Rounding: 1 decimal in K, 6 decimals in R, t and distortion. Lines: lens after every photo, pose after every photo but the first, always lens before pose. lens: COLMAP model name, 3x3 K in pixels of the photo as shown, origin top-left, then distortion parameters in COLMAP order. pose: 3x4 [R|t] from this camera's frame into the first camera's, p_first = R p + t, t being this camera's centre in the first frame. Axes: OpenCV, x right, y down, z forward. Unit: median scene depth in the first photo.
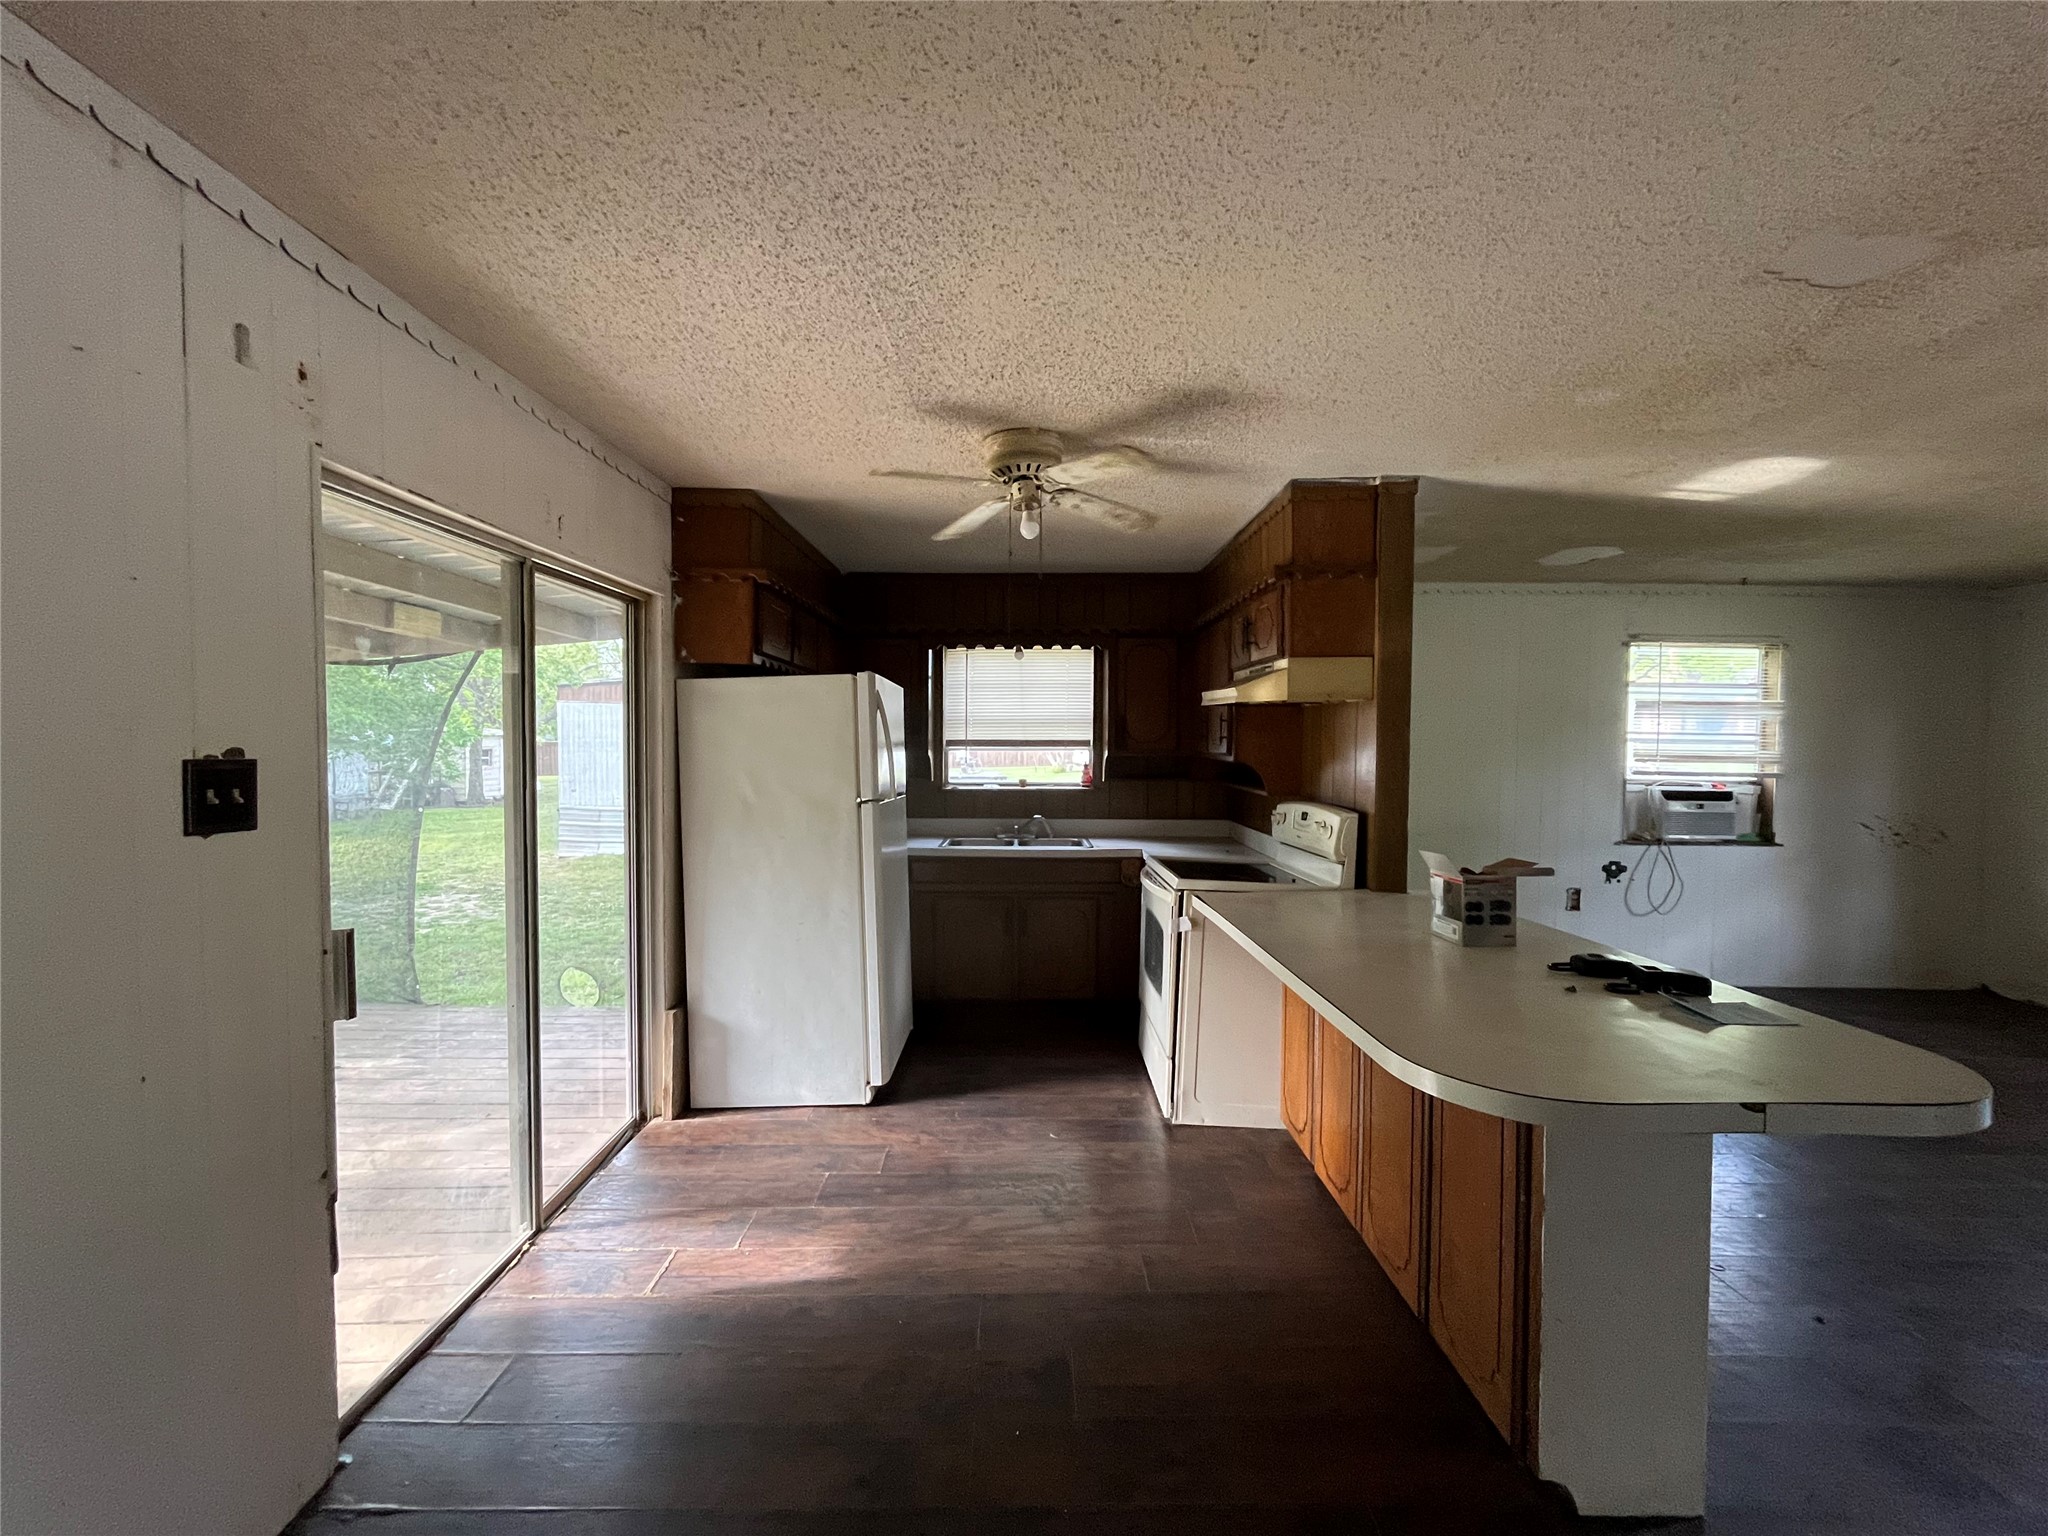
lens RADIAL K [[828.7, 0, 1023.0], [0, 828.7, 770.4], [0, 0, 1]] dist [-0.002320, -0.000784]
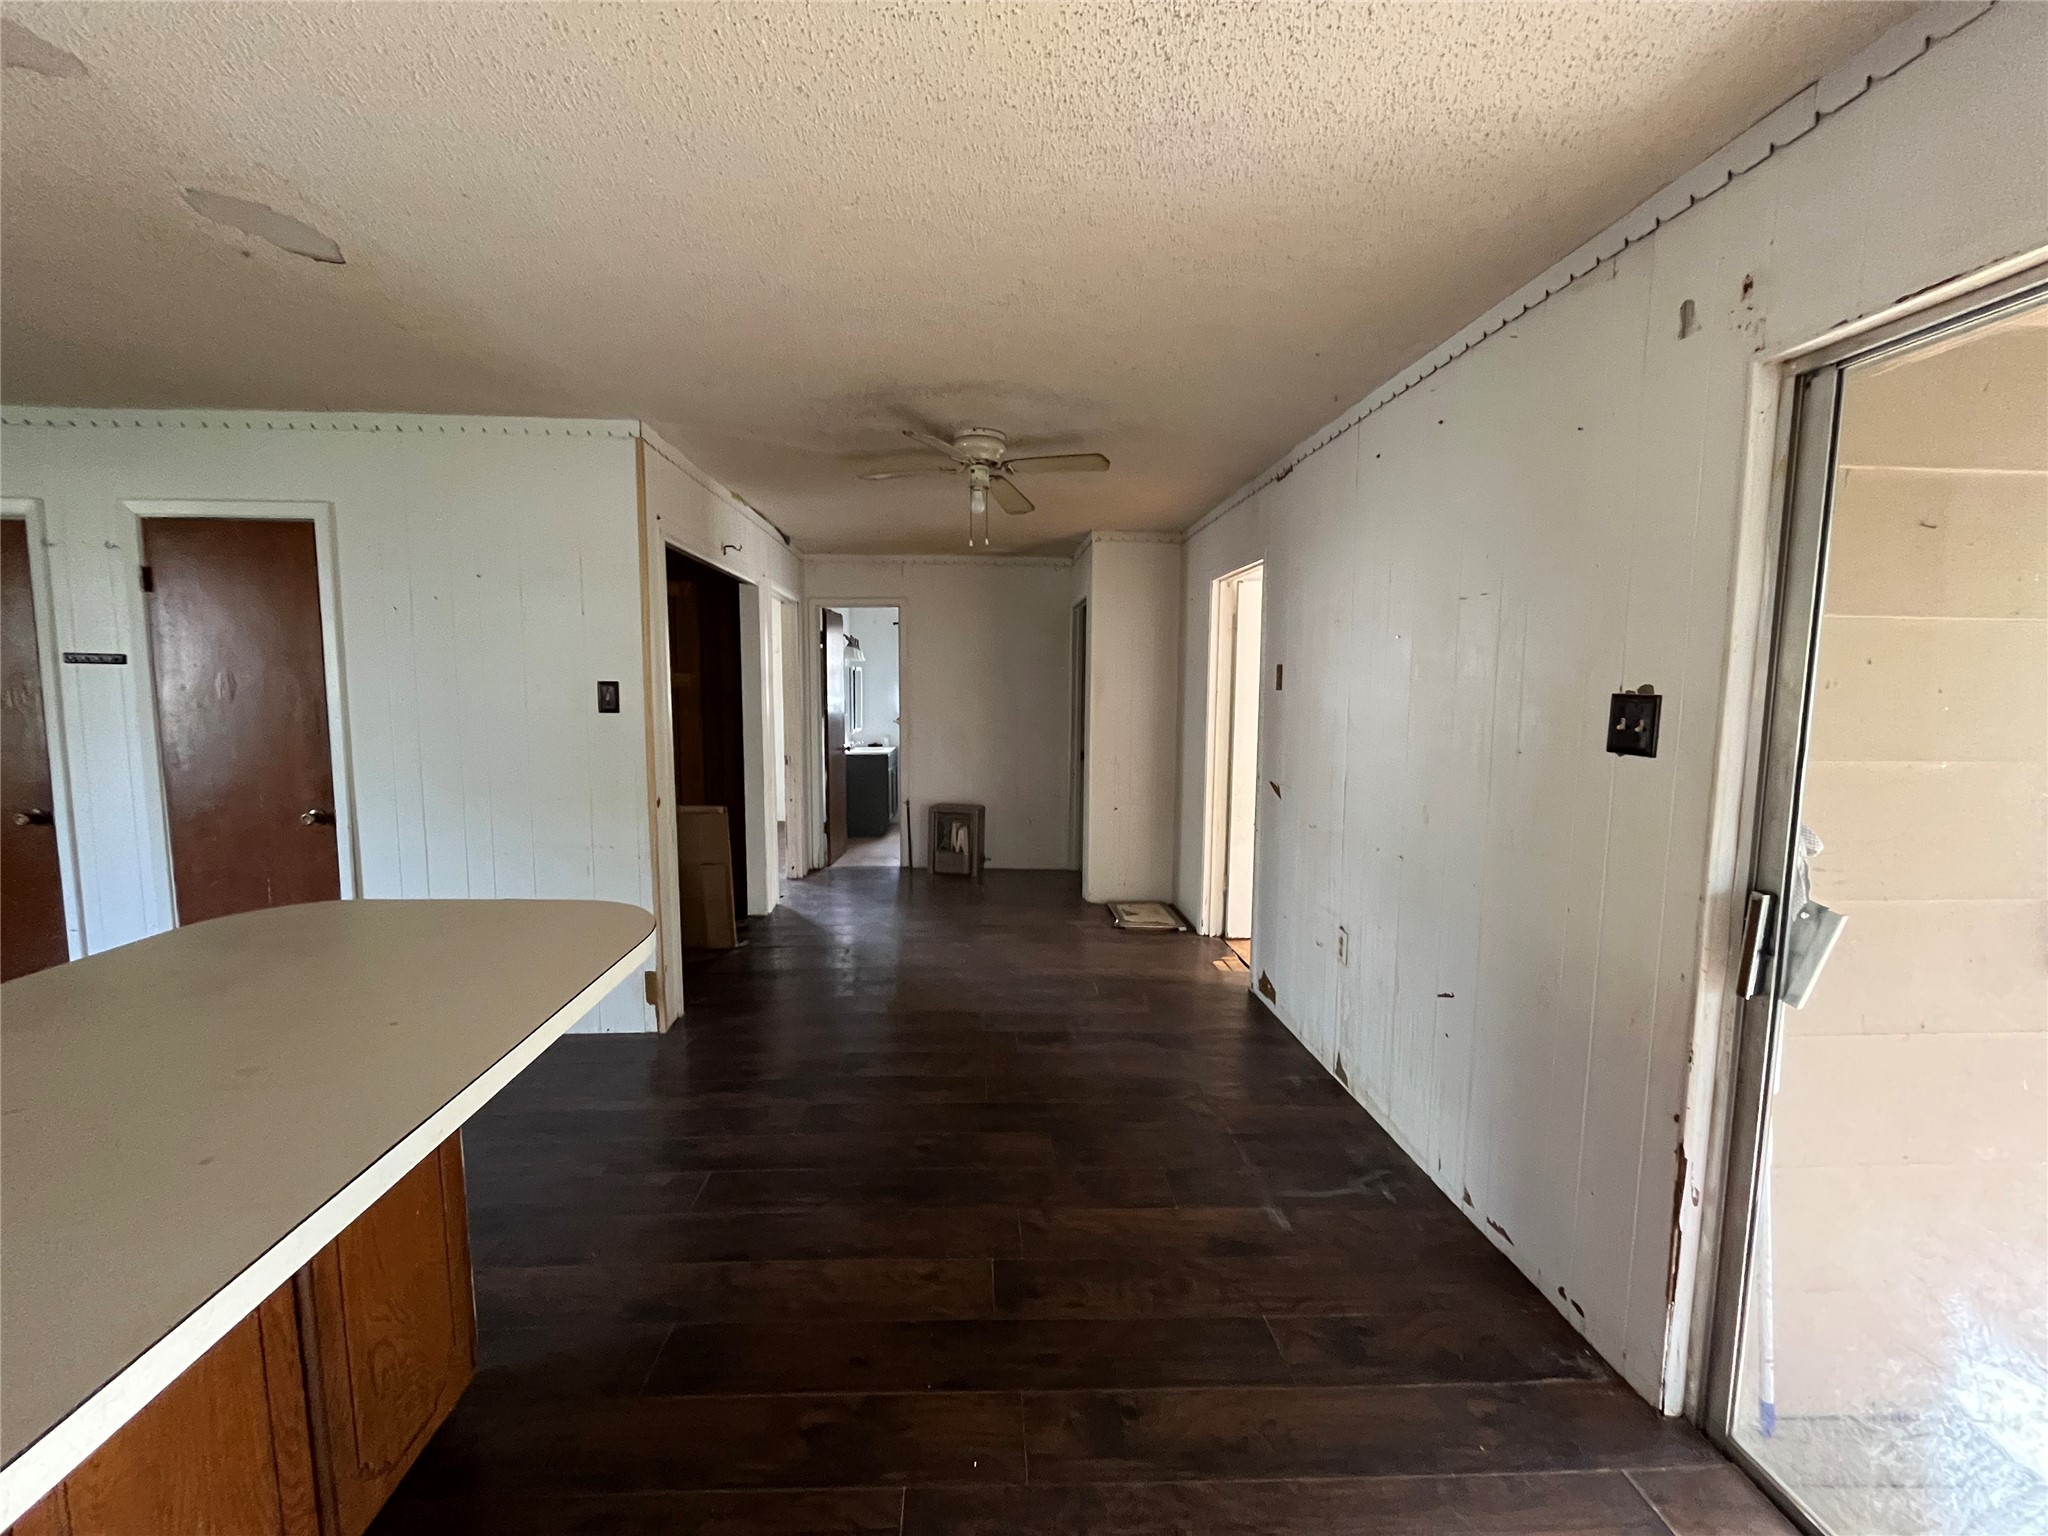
lens RADIAL K [[828.7, 0, 1019.0], [0, 828.7, 772.0], [0, 0, 1]] dist [-0.002320, -0.000784]
pose [[-0.997829, -0.010001, -0.065088, 0.003756], [-0.018555, 0.991053, 0.132171, -0.012417], [0.063184, 0.133092, -0.989088, 0.609149]]
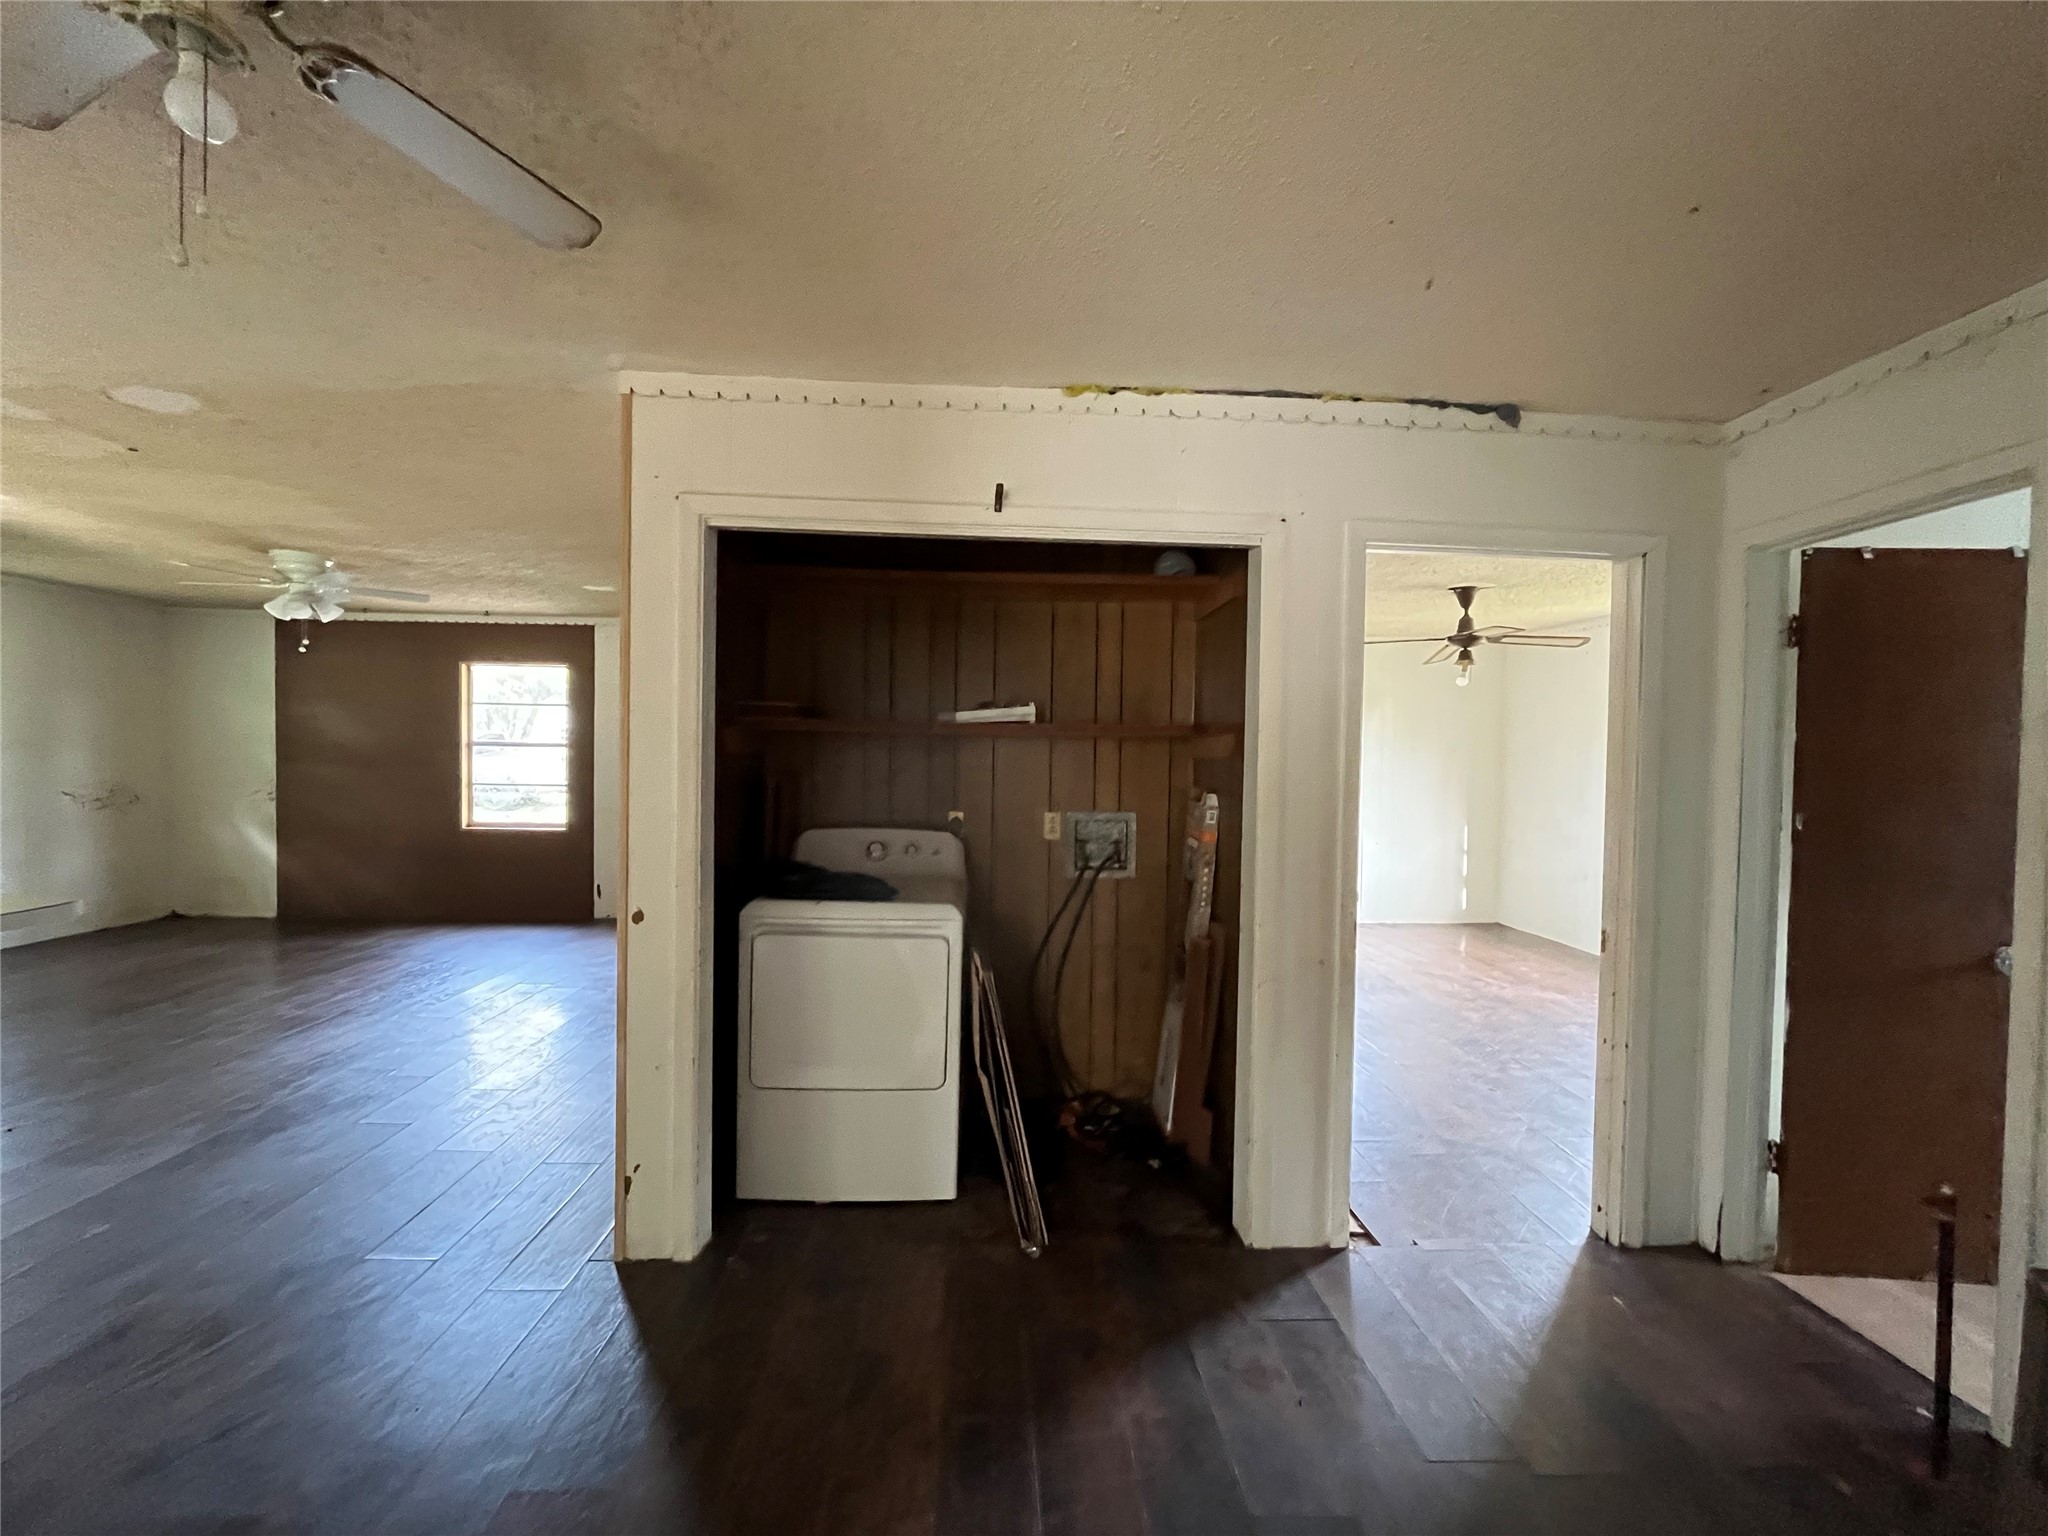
lens RADIAL K [[828.7, 0, 1022.6], [0, 828.7, 770.3], [0, 0, 1]] dist [-0.002320, -0.000784]
pose [[-0.062352, -0.031057, 0.997571, -0.213119], [0.012714, 0.999410, 0.031909, 0.014503], [-0.997973, 0.014673, -0.061920, -0.262437]]
